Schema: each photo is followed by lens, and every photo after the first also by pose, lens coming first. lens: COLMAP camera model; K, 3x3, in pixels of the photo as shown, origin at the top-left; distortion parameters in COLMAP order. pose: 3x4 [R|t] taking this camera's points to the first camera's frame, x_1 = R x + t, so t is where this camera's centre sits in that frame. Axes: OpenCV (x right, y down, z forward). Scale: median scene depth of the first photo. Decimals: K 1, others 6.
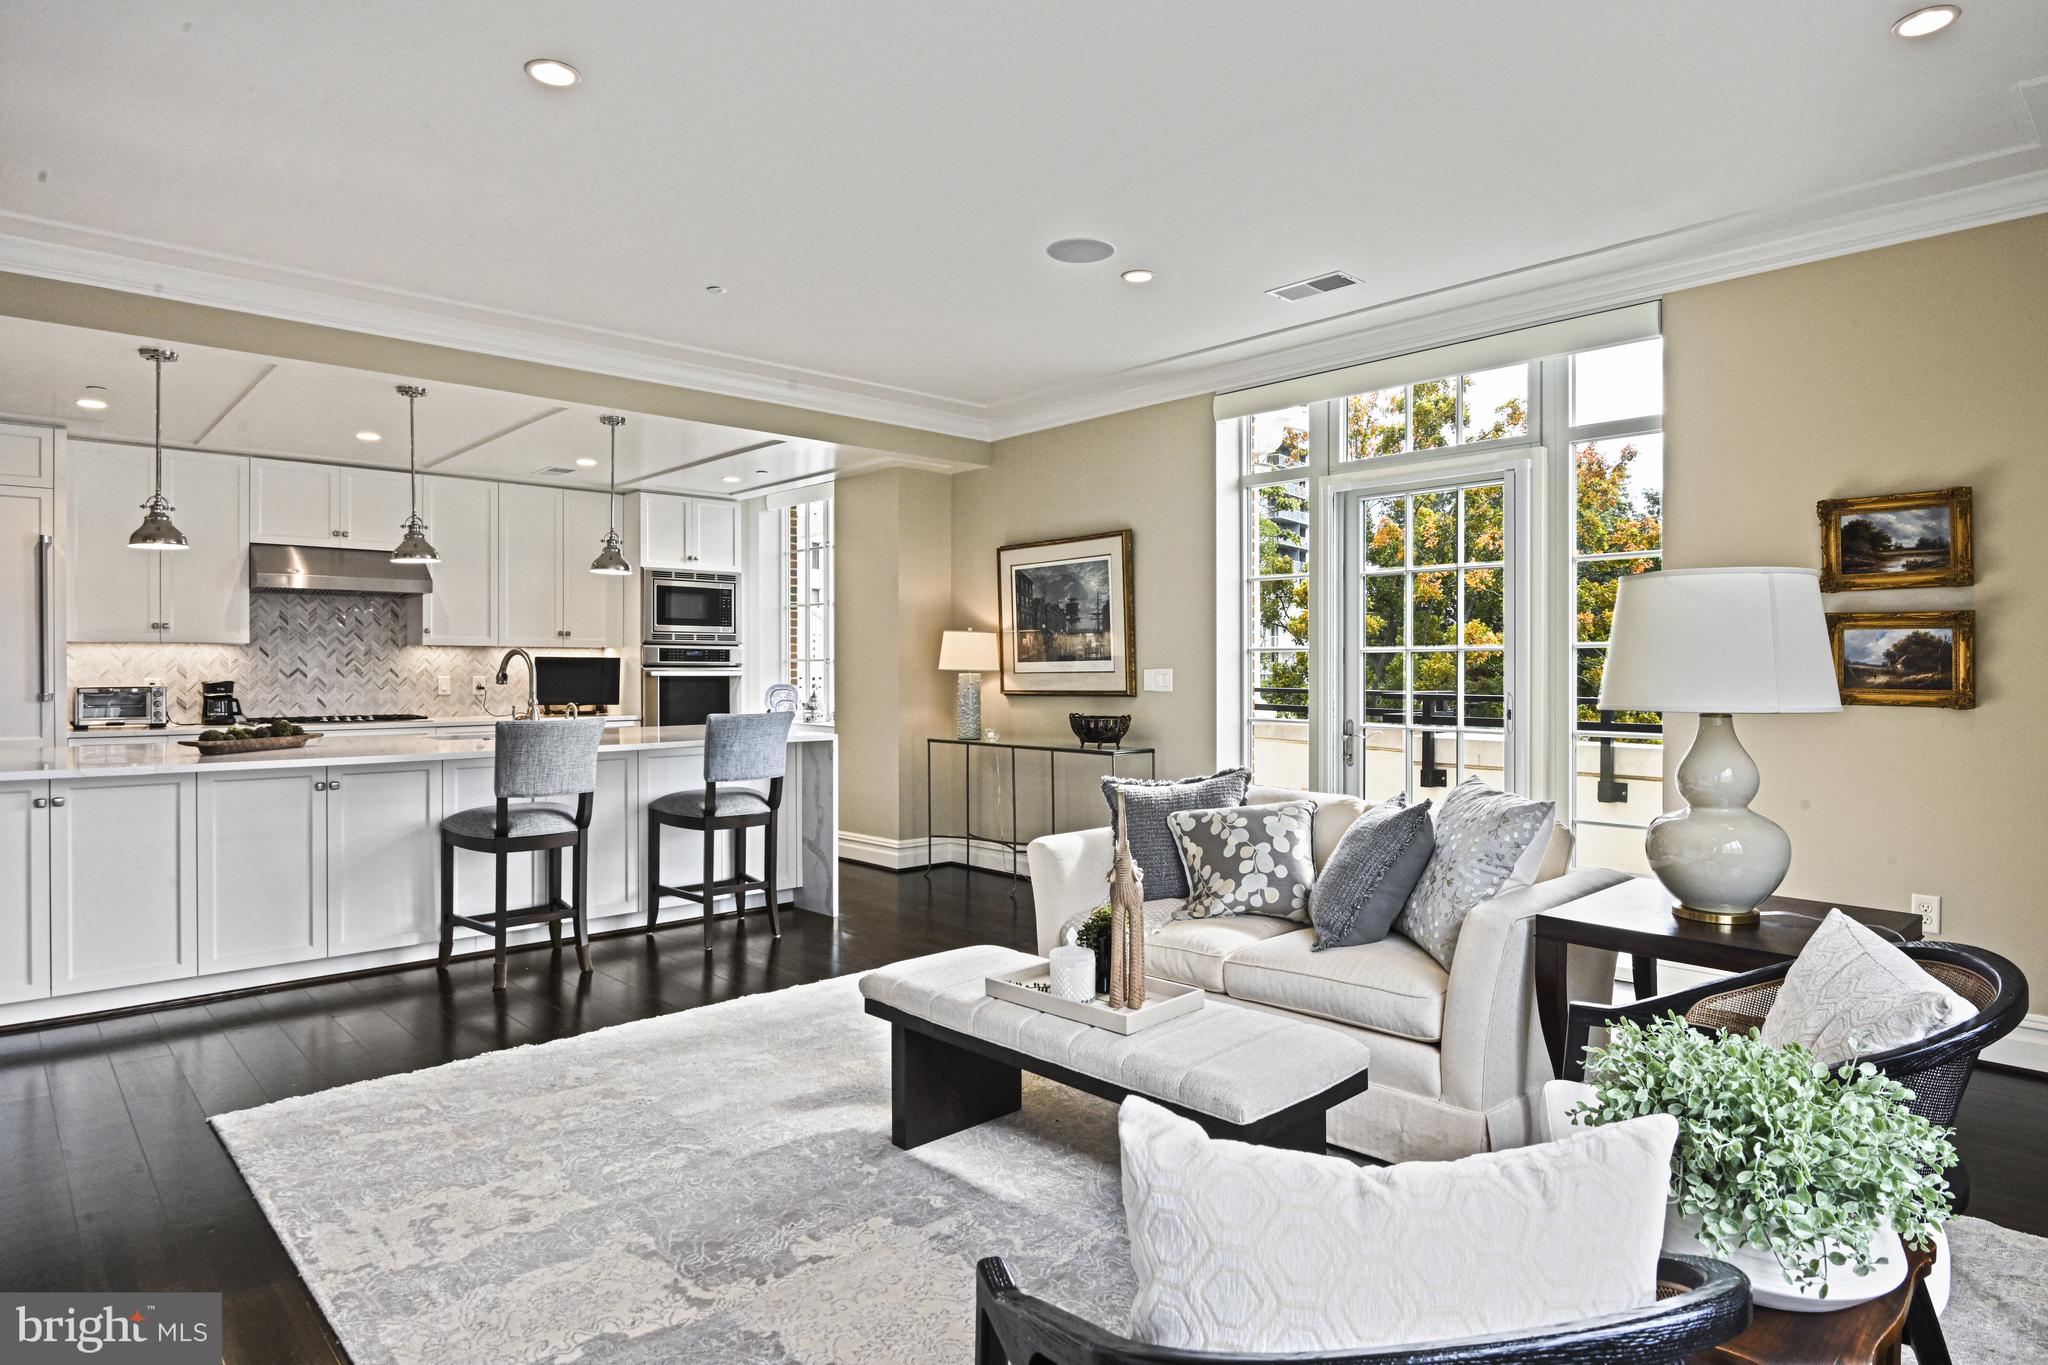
lens RADIAL K [[1170.8, 0, 1022.5], [0, 1170.8, 674.9], [0, 0, 1]] dist [-0.005732, -0.001542]
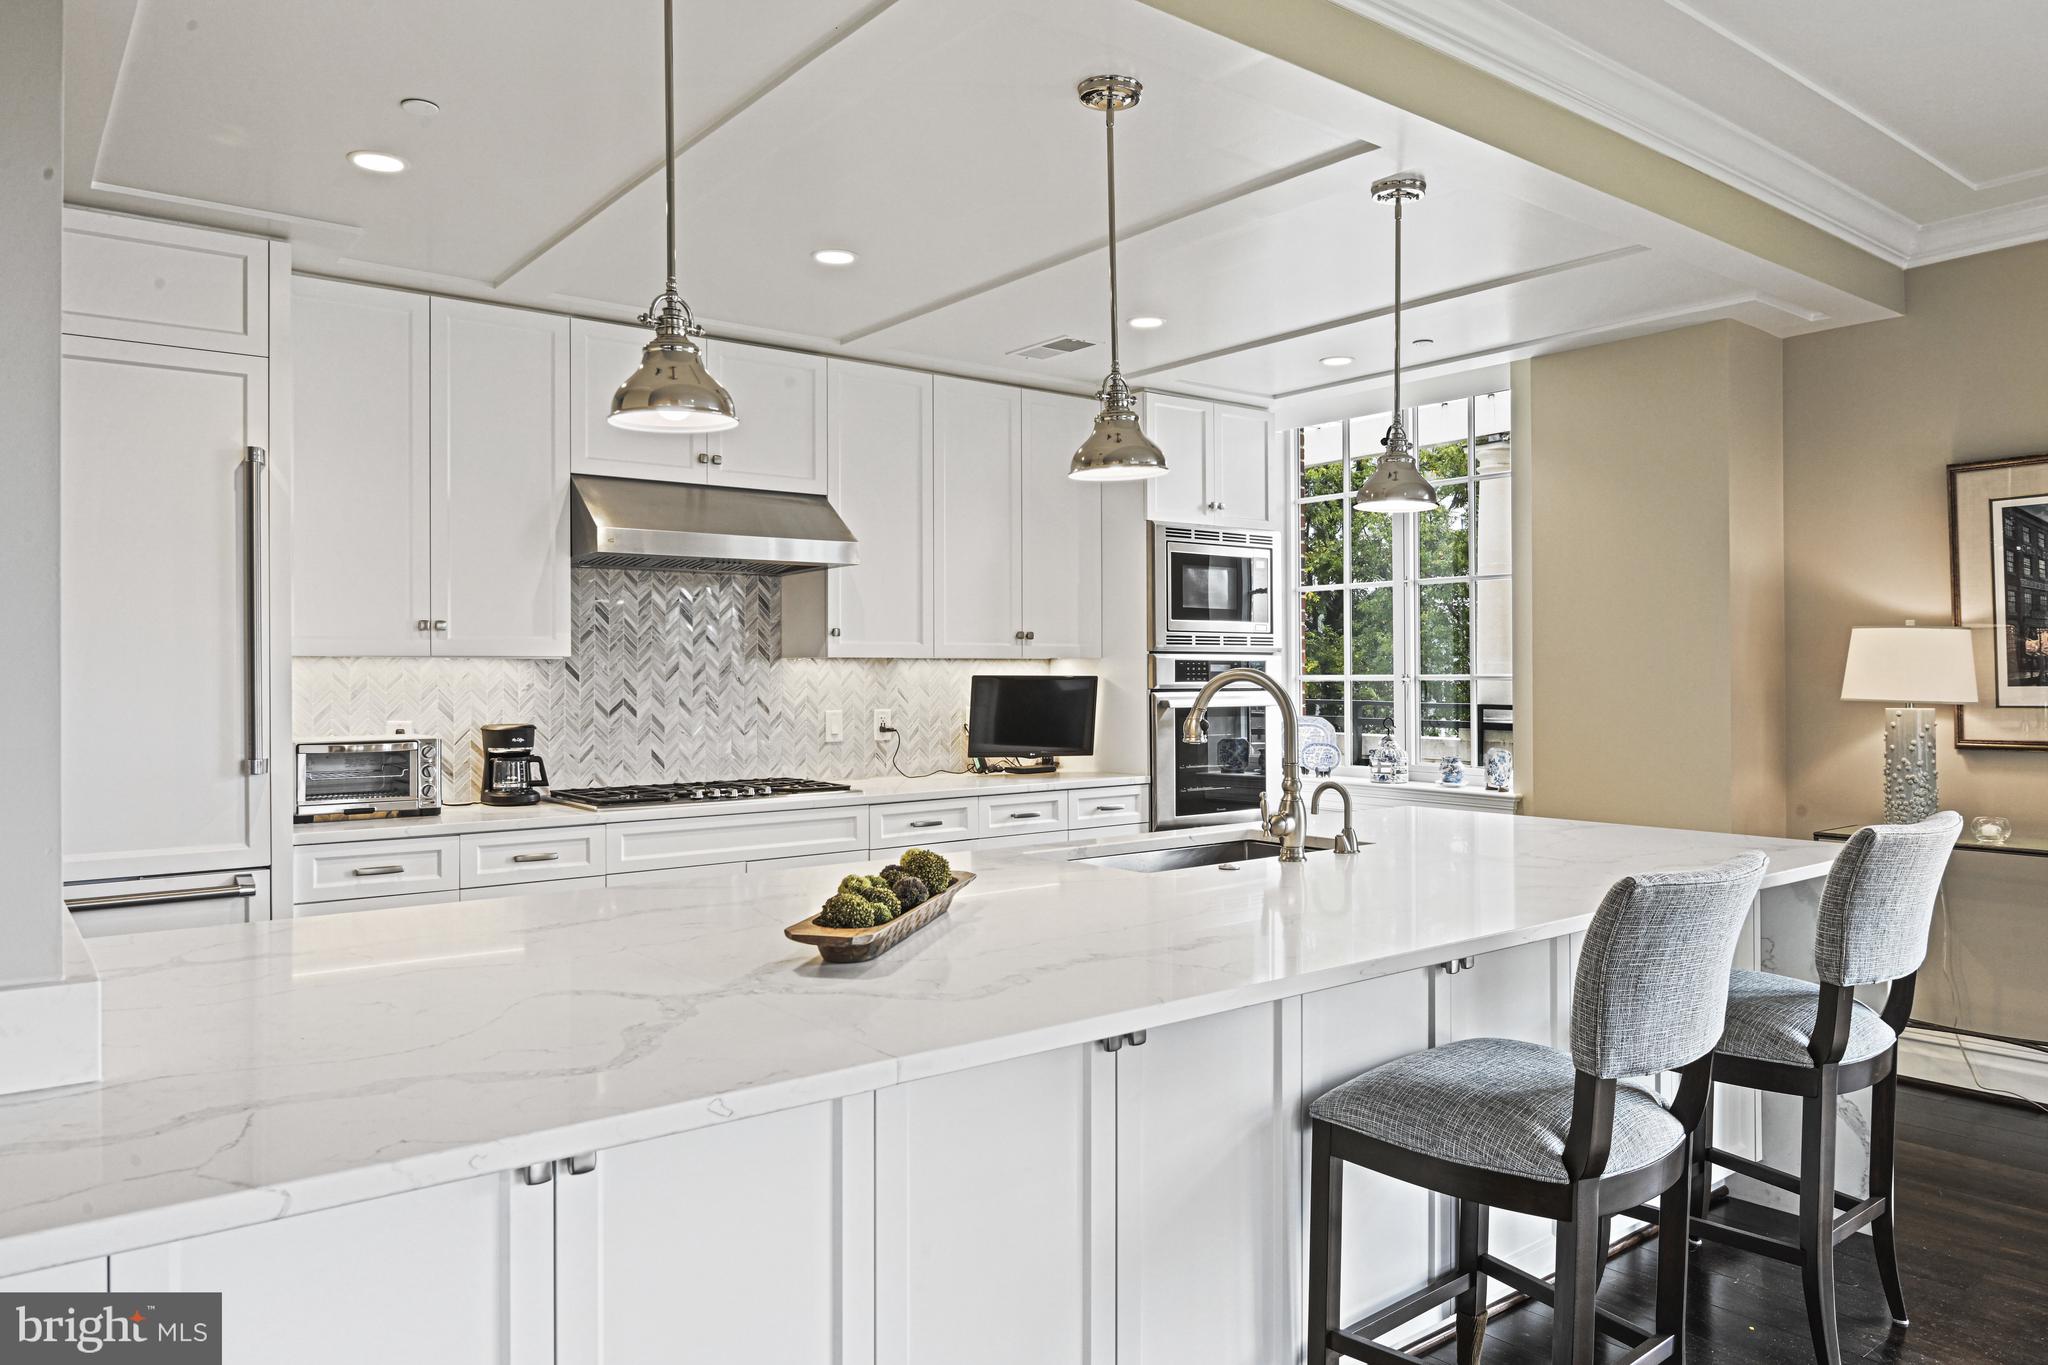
lens RADIAL K [[1382.6, 0, 1034.1], [0, 1382.6, 669.1], [0, 0, 1]] dist [0.004858, 0.000952]
pose [[0.997691, -0.003940, -0.067798, -0.374975], [0.003328, 0.999953, -0.009134, -0.013529], [0.067831, 0.008887, 0.997657, 0.344270]]
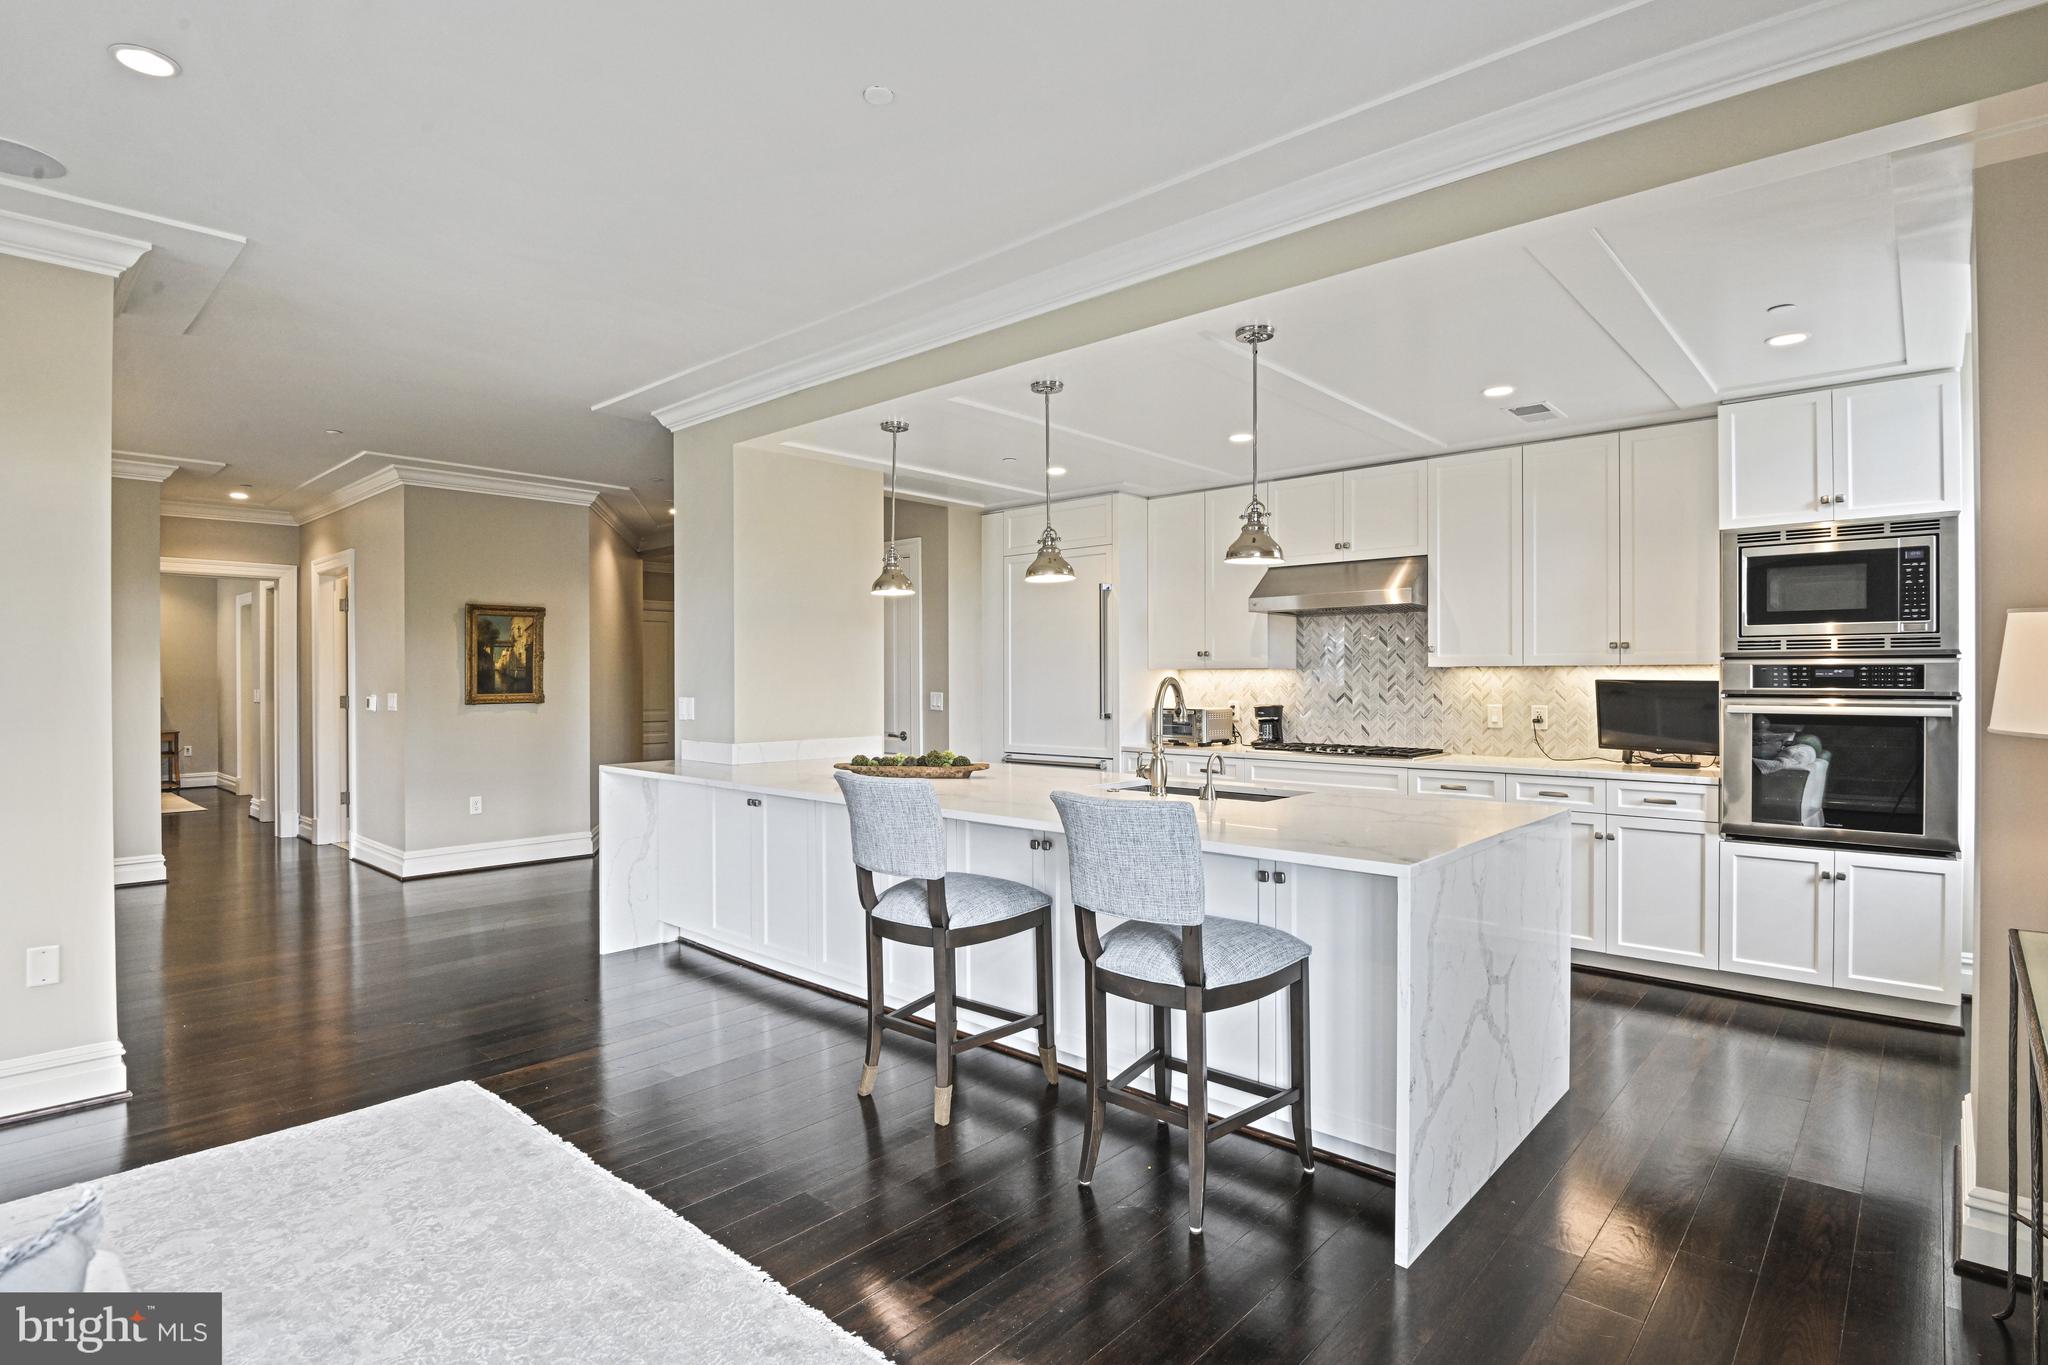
lens RADIAL K [[1030.9, 0, 1034.0], [0, 1030.9, 675.6], [0, 0, 1]] dist [-0.021193, -0.000058]
pose [[0.096230, -0.002583, -0.995356, 0.182452], [-0.004842, 0.999984, -0.003063, -0.015927], [0.995347, 0.005114, 0.096216, 0.667973]]
